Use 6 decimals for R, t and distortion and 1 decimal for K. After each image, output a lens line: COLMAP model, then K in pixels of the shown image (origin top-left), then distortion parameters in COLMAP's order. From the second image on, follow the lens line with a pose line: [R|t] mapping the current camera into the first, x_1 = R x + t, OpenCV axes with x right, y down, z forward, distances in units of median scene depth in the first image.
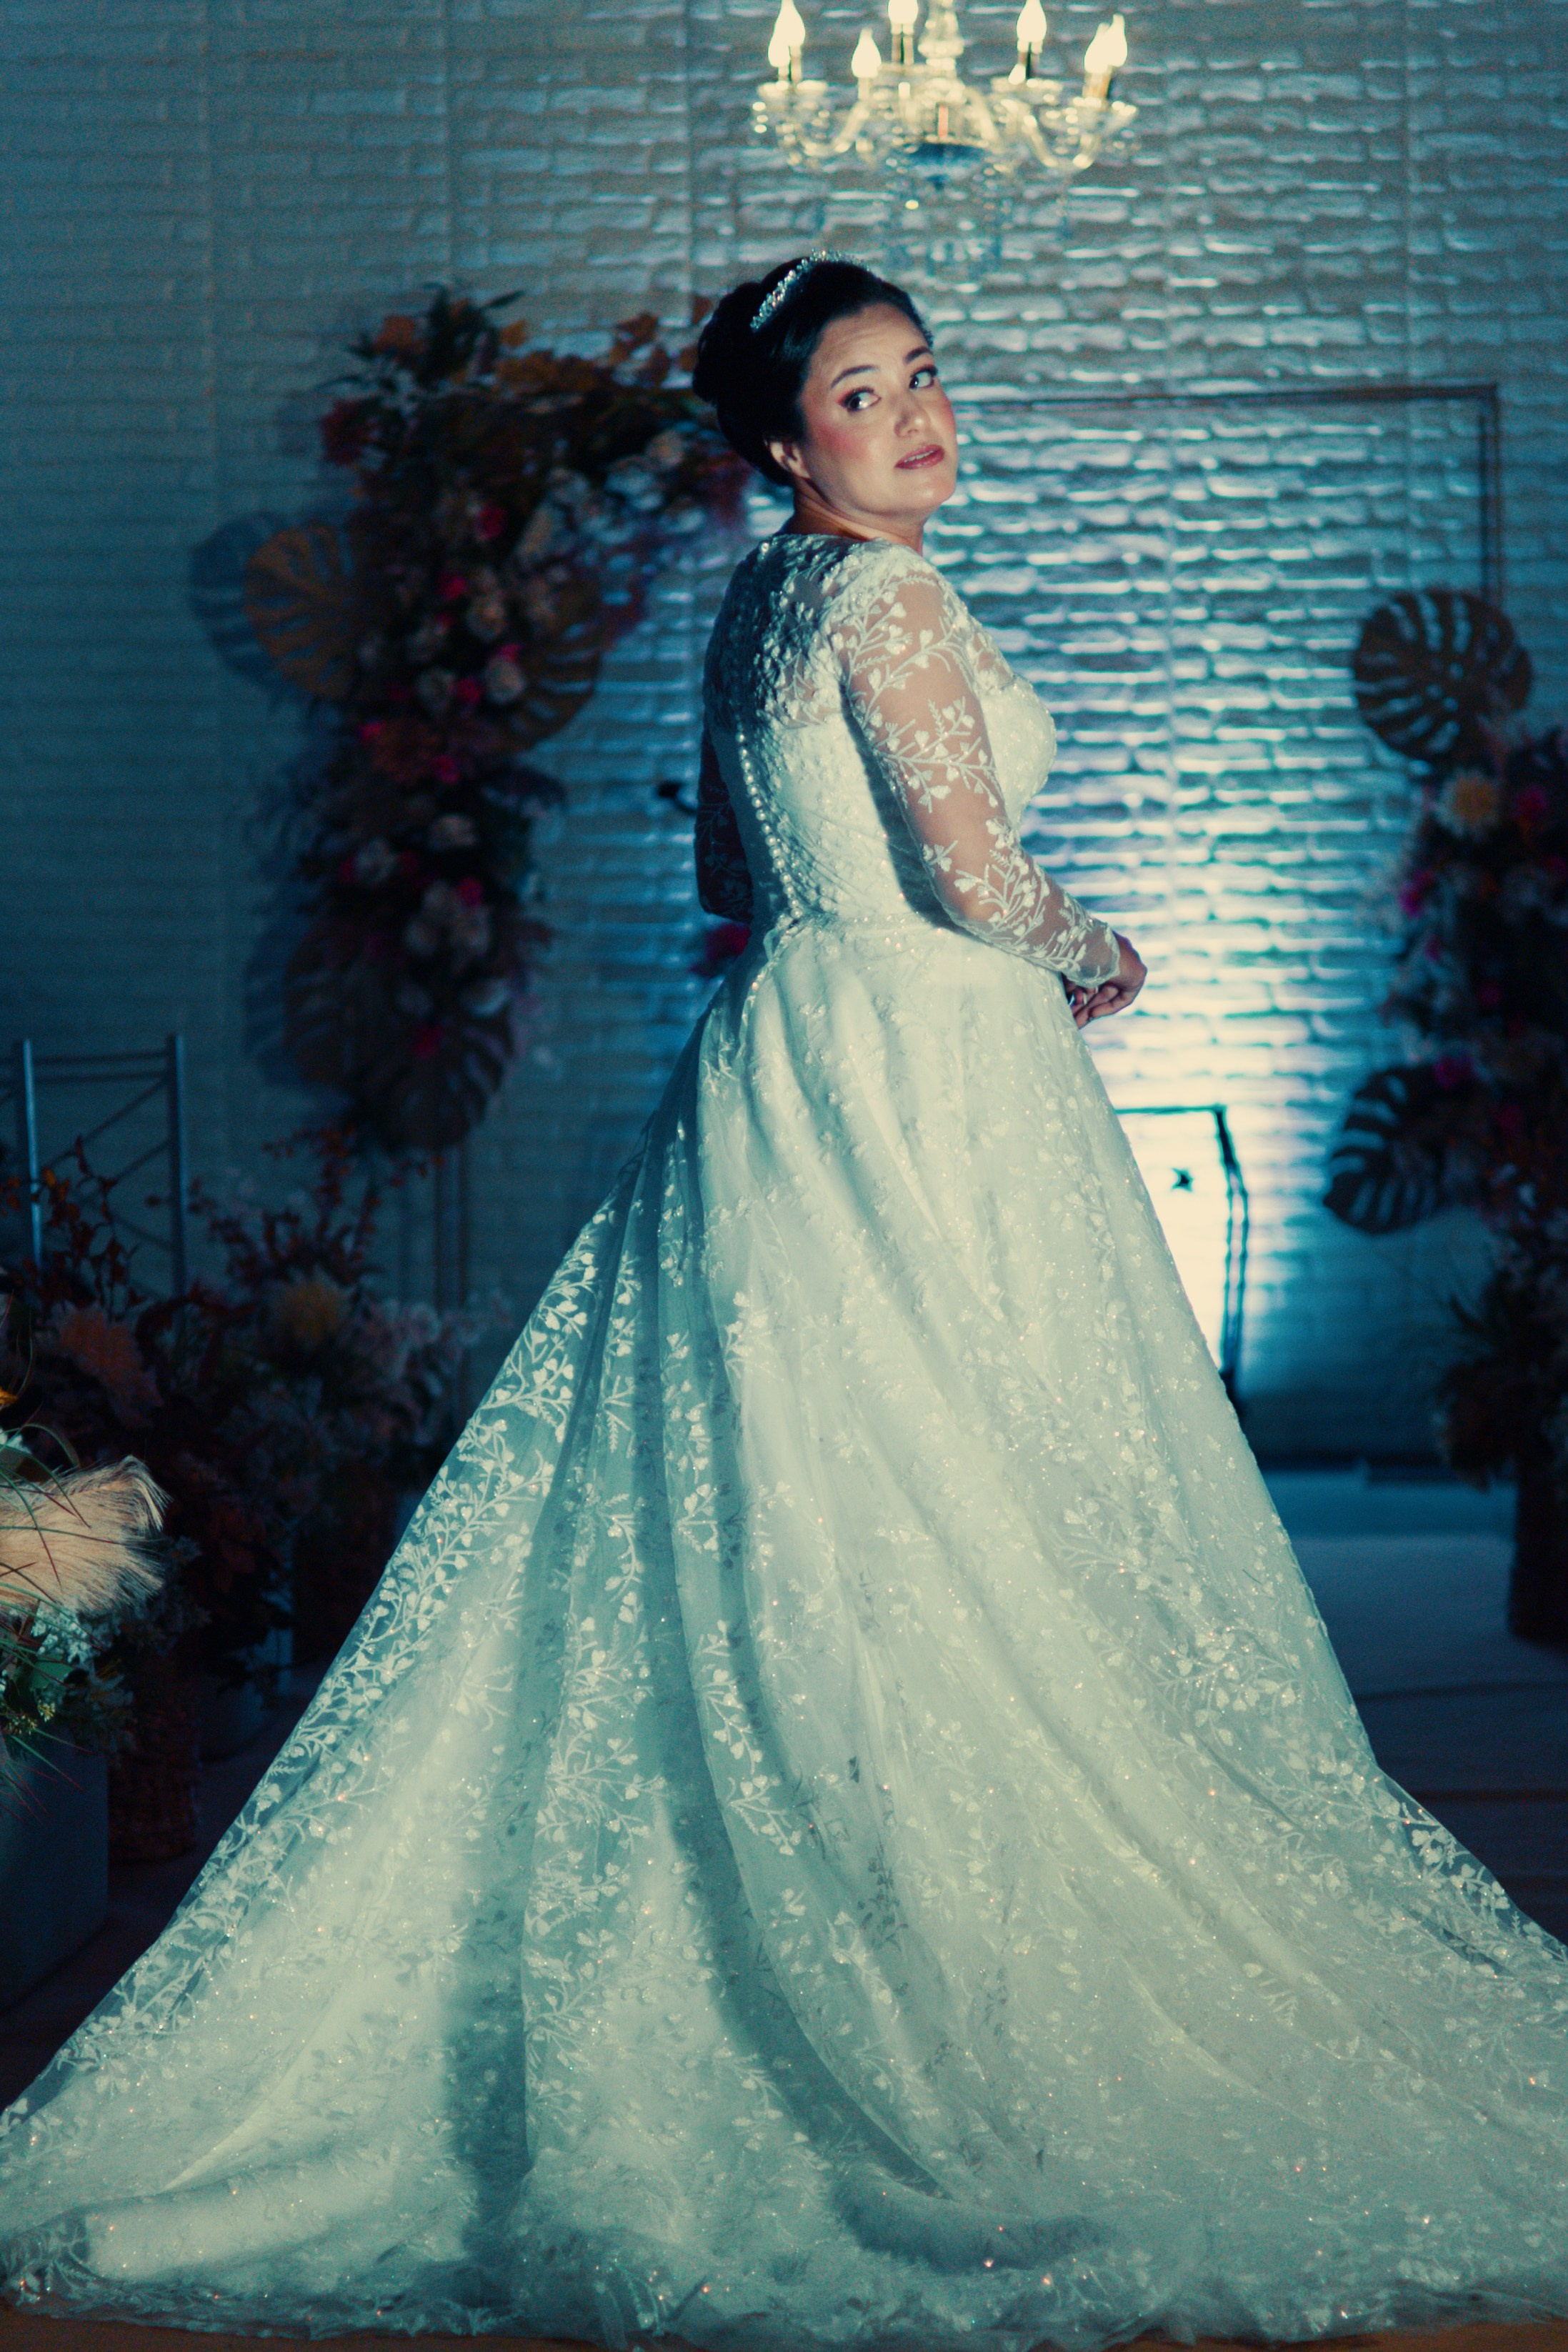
lens RADIAL K [[6022.9, 0, 807.8], [0, 6022.9, 1363.2], [0, 0, 1]] dist [0.072283, 0.000000]
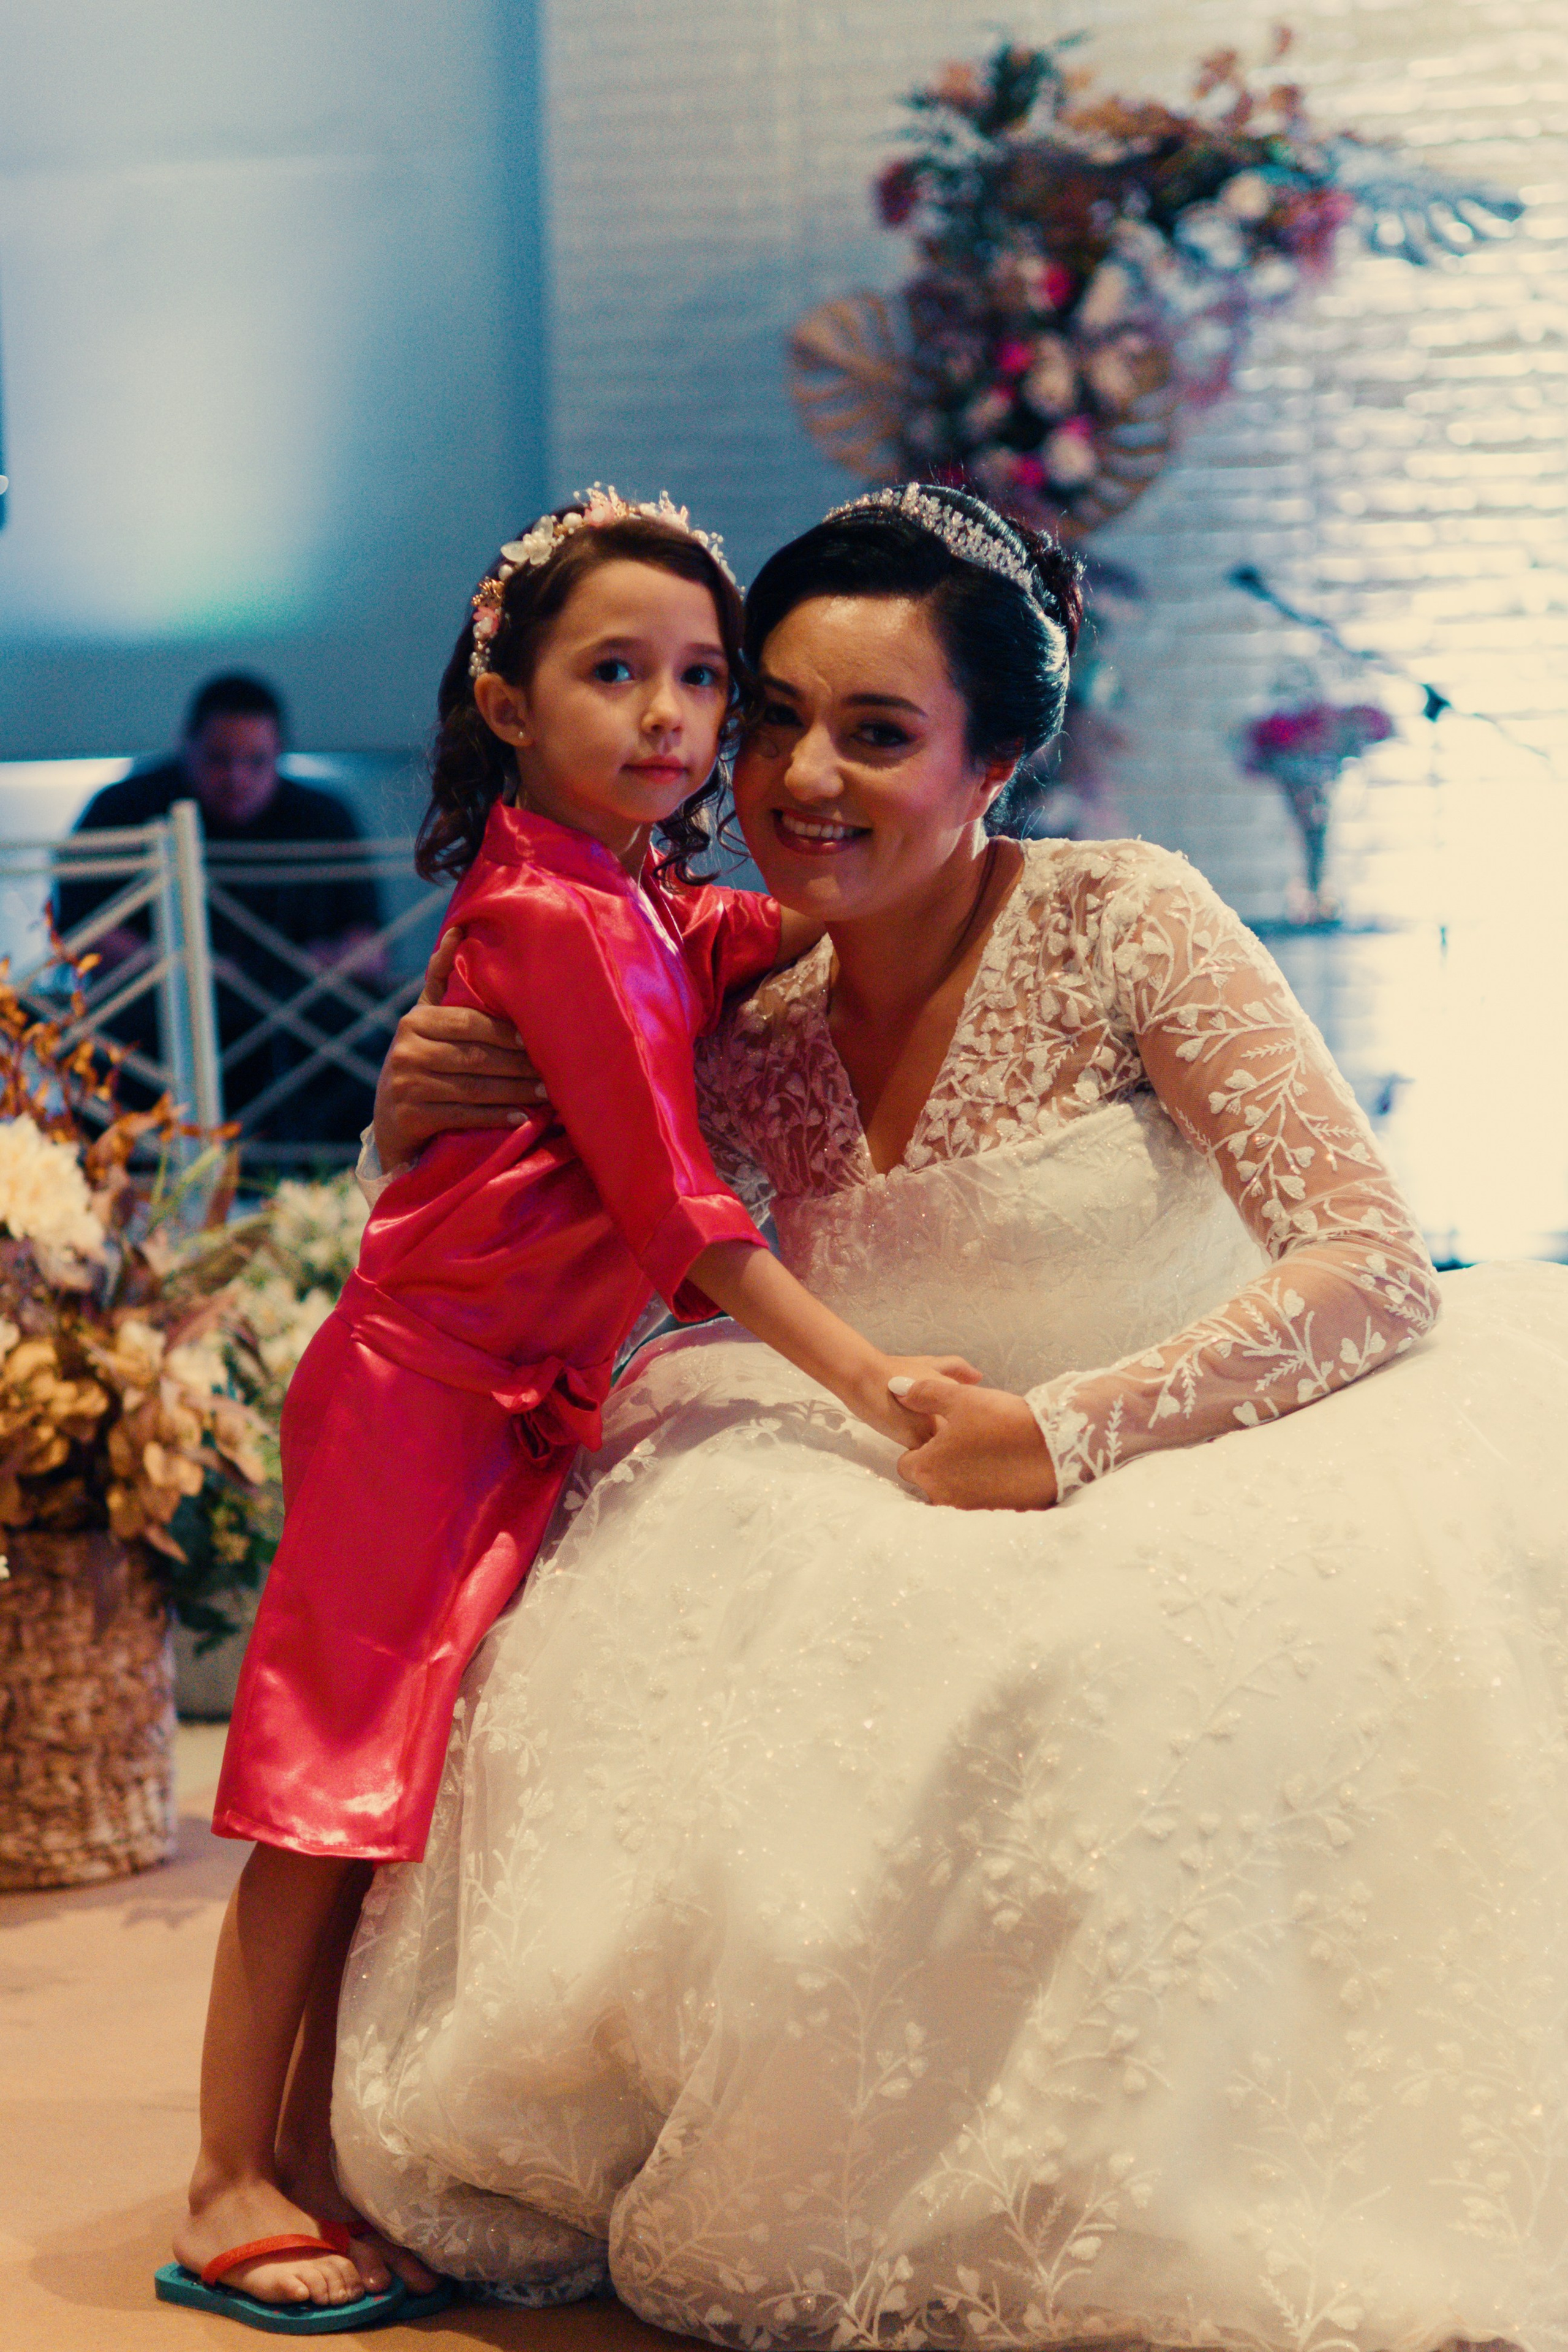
lens RADIAL K [[5084.9, 0, 813.8], [0, 5084.9, 1142.8], [0, 0, 1]] dist [0.038004, 0.000000]
pose [[0.981446, 0.003007, -0.191717, 0.057586], [-0.006173, 0.999854, -0.015923, 0.001154], [0.191641, 0.016811, 0.981321, 0.244603]]
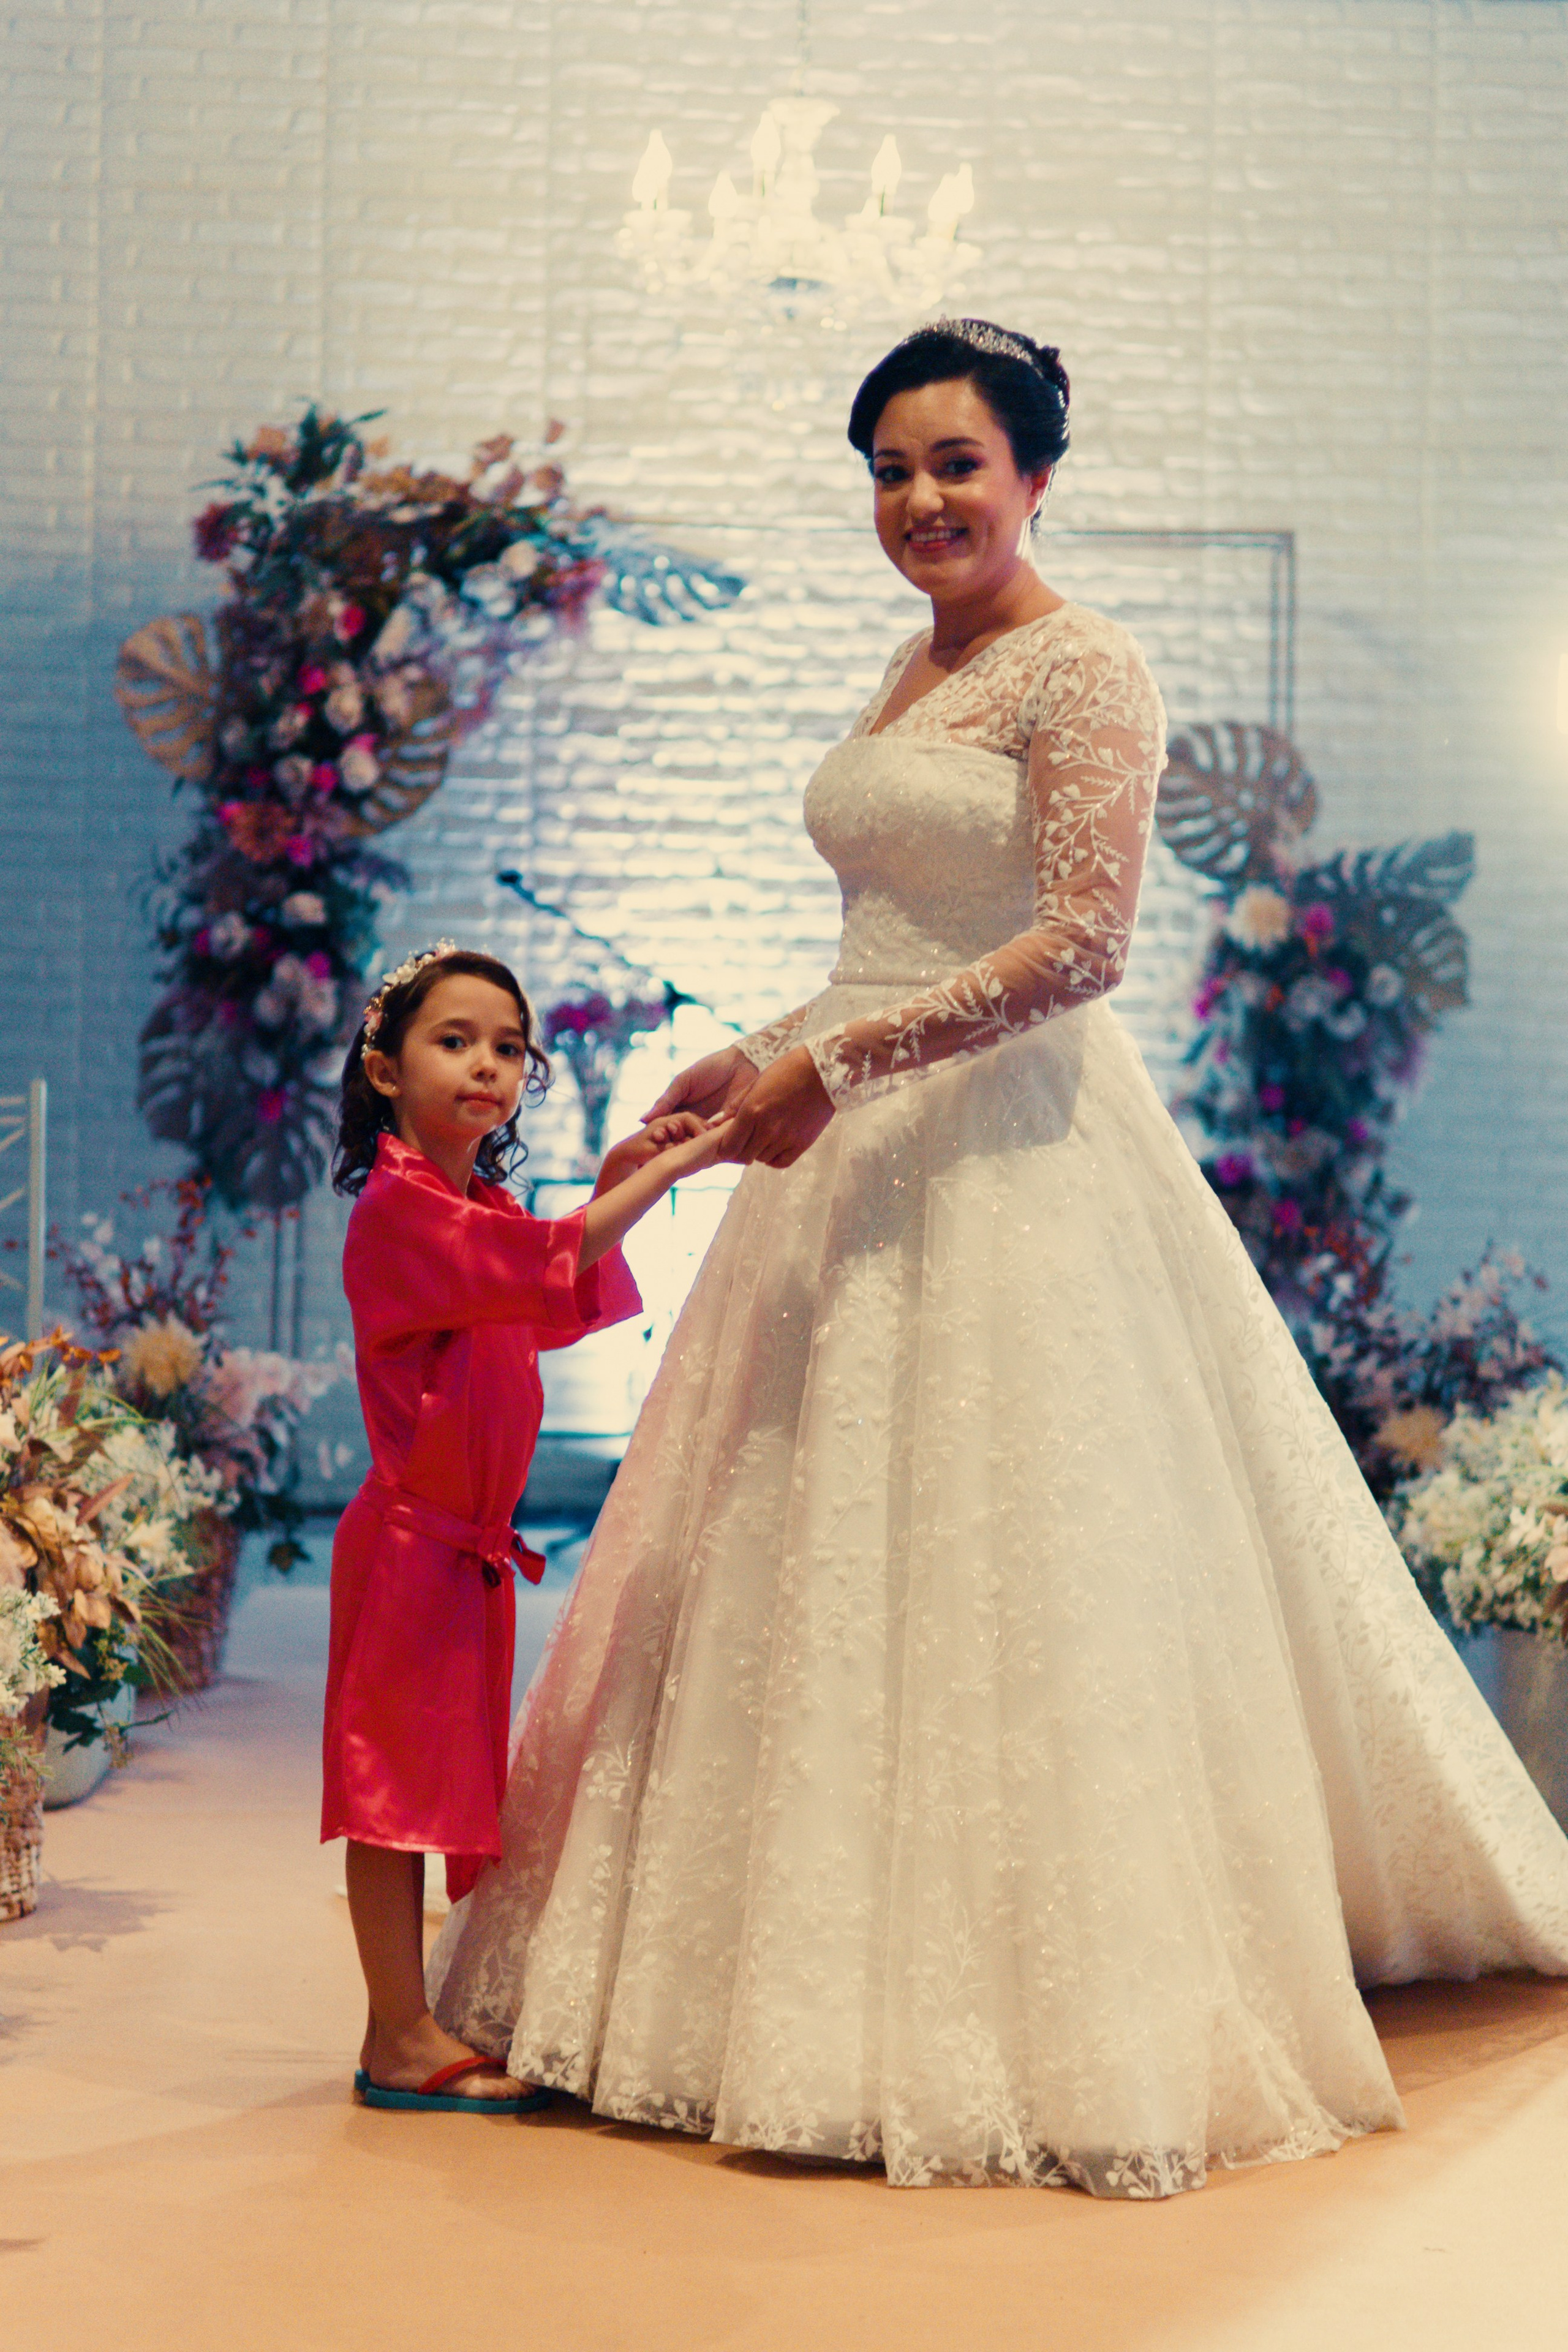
lens RADIAL K [[5084.9, 0, 782.9], [0, 5084.9, 1174.5], [0, 0, 1]] dist [0.038004, 0.000000]
pose [[0.998251, 0.035074, 0.047584, -0.015586], [-0.032758, 0.998281, -0.048601, -0.000905], [-0.049207, 0.046957, 0.997684, 0.104438]]
